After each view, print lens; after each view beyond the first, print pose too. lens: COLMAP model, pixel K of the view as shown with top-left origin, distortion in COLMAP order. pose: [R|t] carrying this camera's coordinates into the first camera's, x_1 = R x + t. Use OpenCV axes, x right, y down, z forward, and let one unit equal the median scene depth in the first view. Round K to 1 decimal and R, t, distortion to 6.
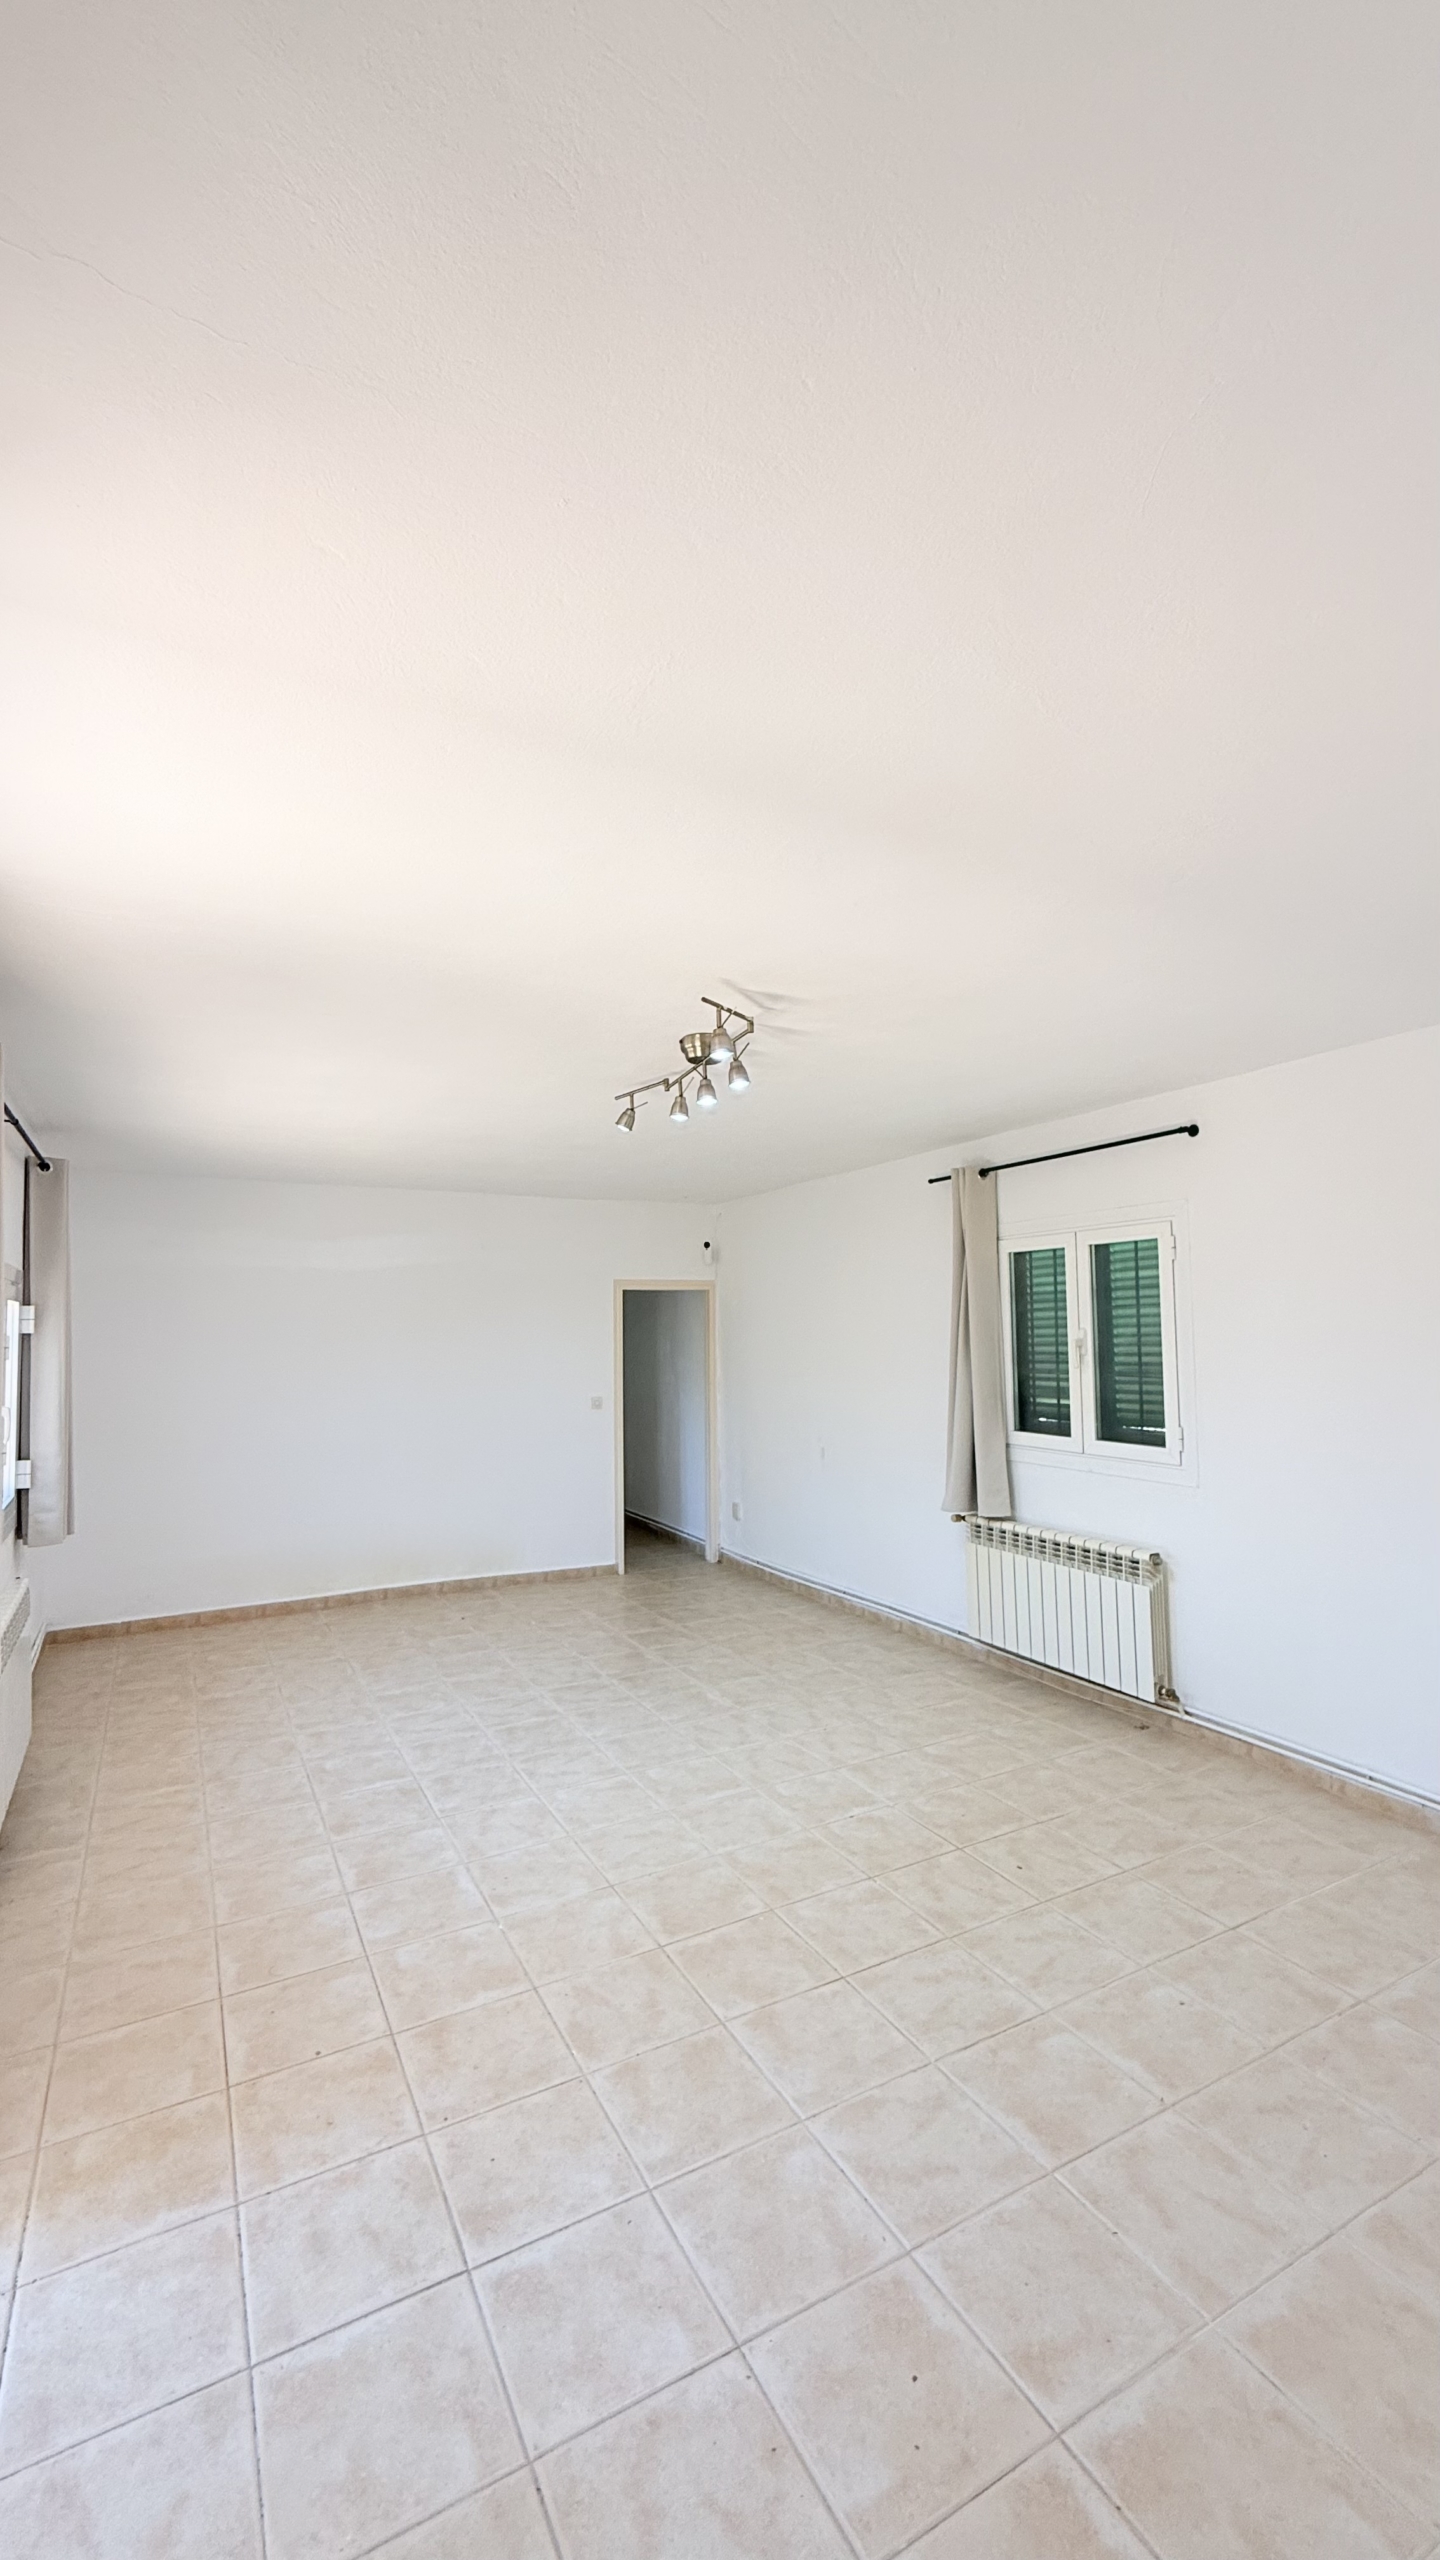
lens RADIAL K [[1021.0, 0, 731.6], [0, 1021.0, 1287.3], [0, 0, 1]] dist [-0.001329, 0.000663]
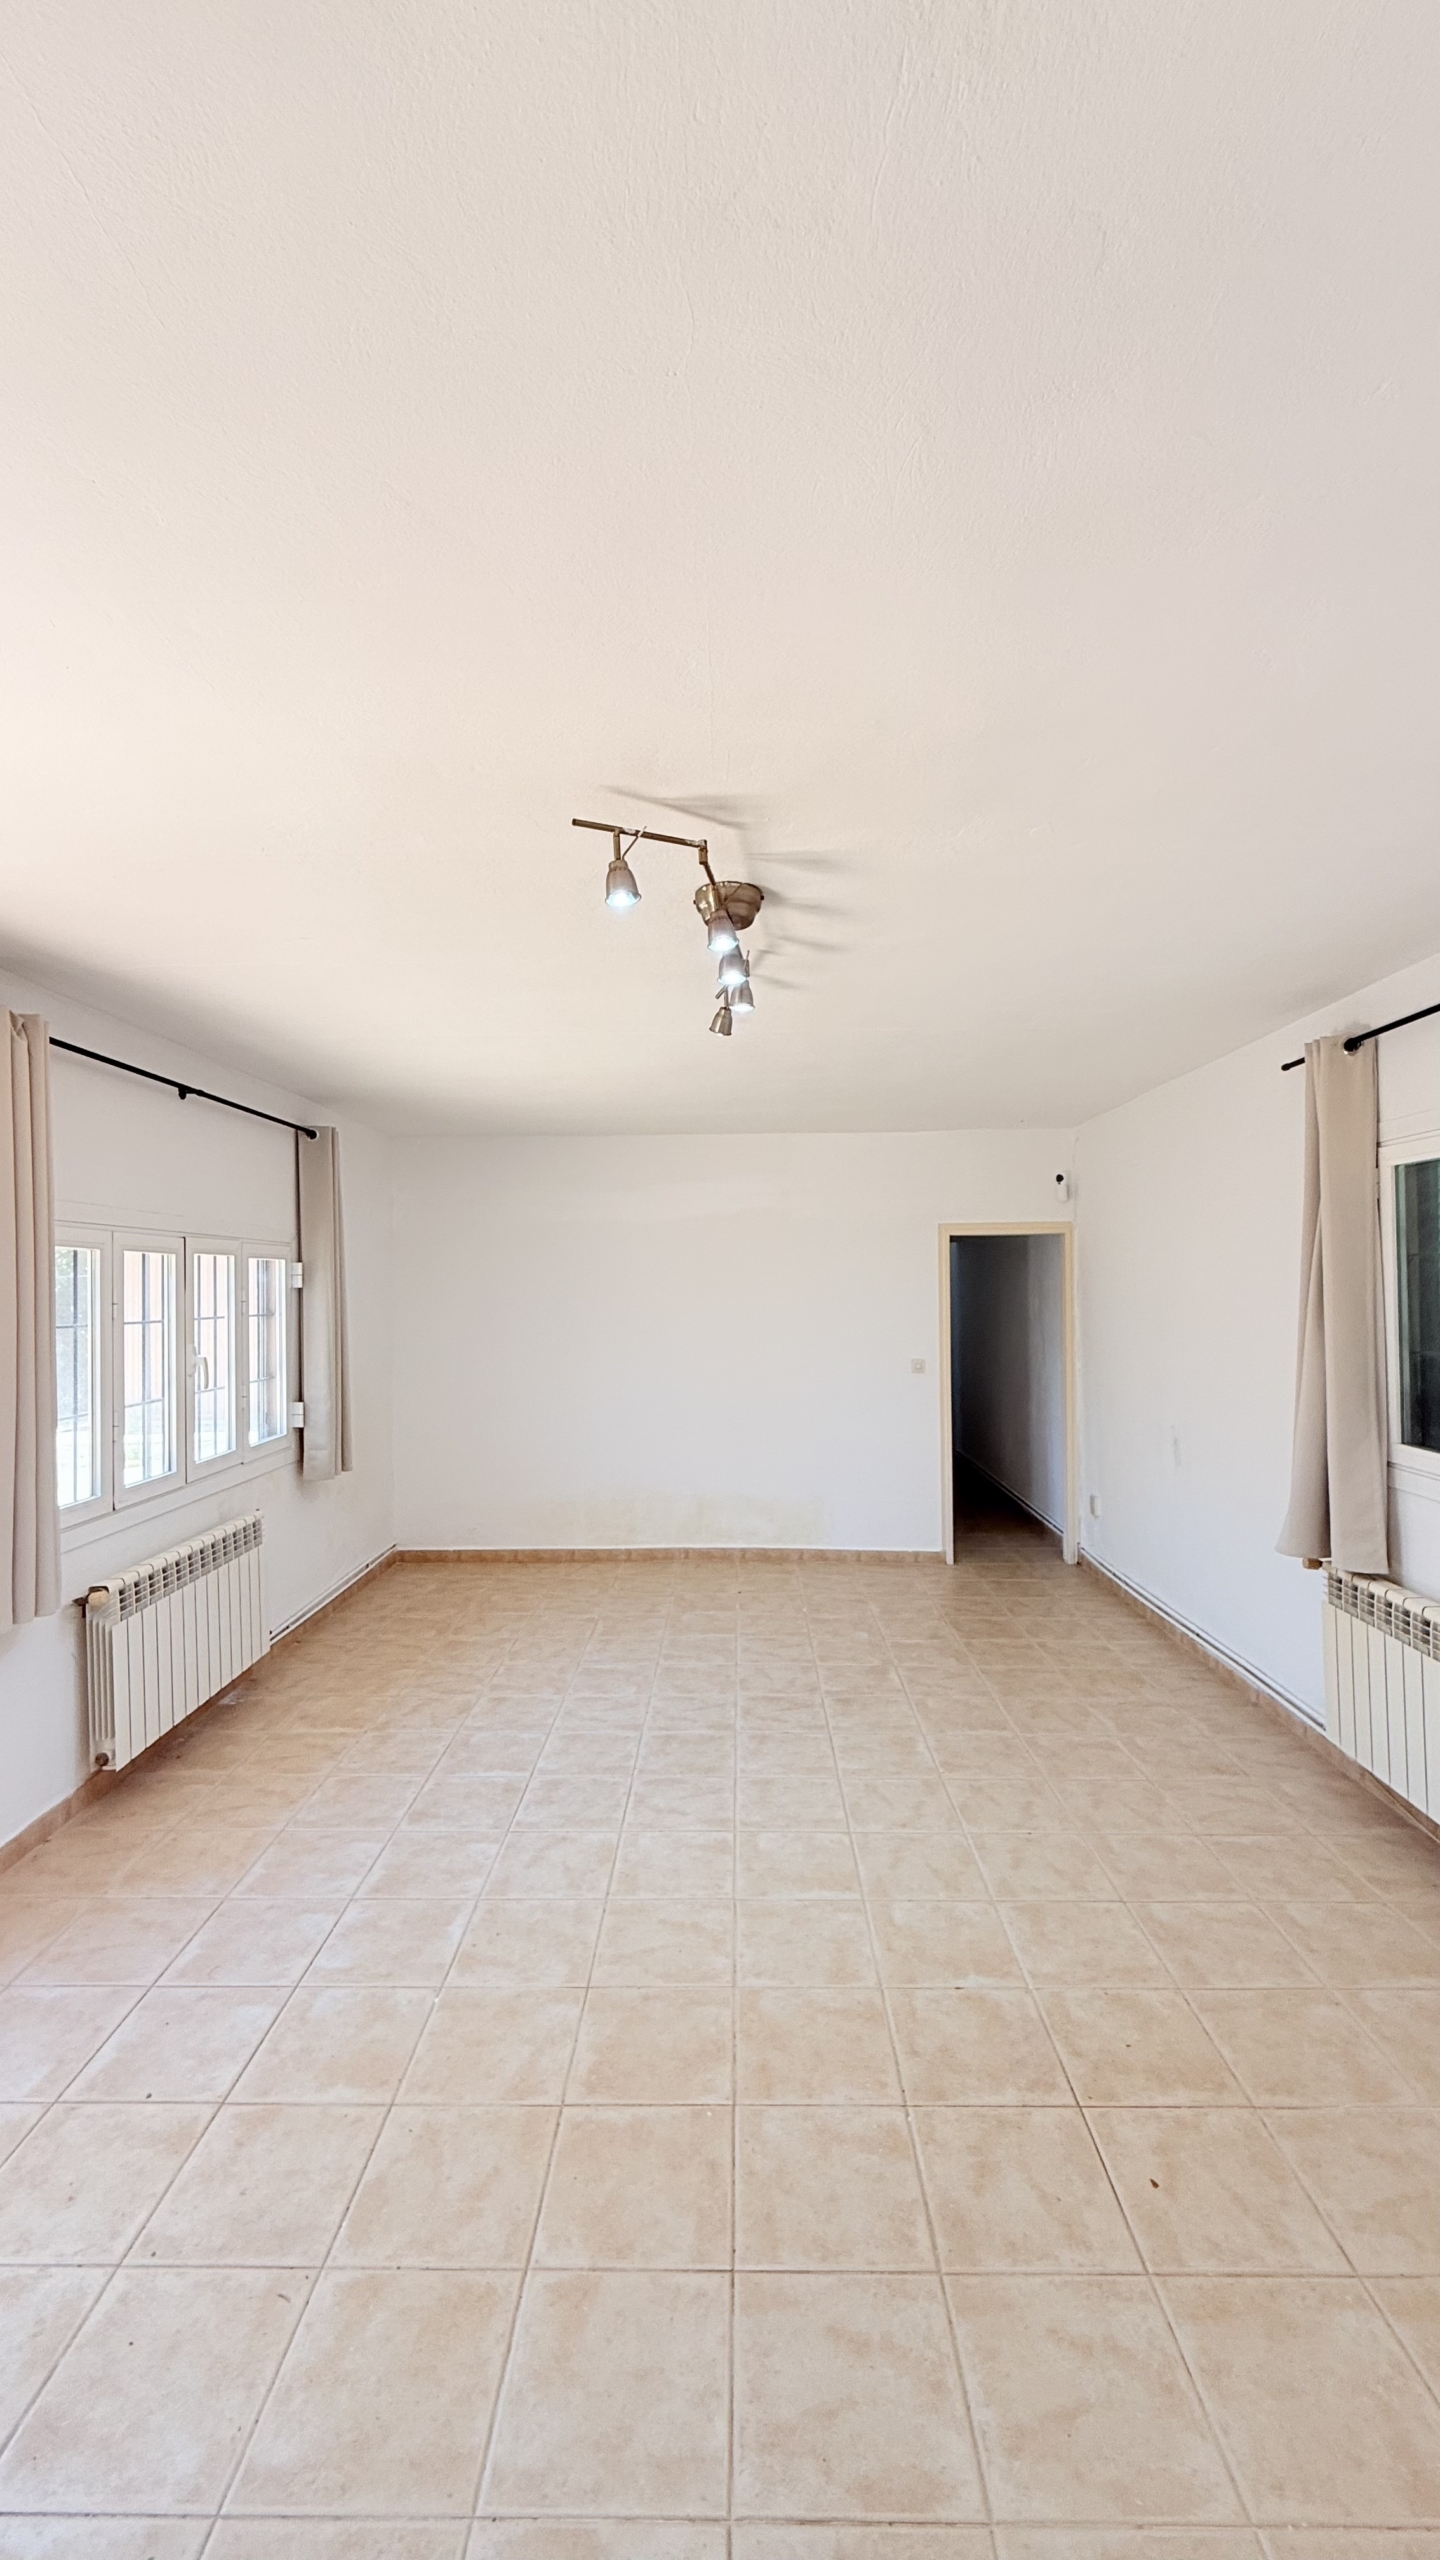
lens RADIAL K [[1021.0, 0, 738.1], [0, 1021.0, 1285.7], [0, 0, 1]] dist [-0.001329, 0.000663]
pose [[0.869402, 0.003625, -0.494092, 0.316489], [0.021394, 0.998759, 0.044972, 0.004138], [0.493642, -0.049670, 0.868246, 0.329816]]
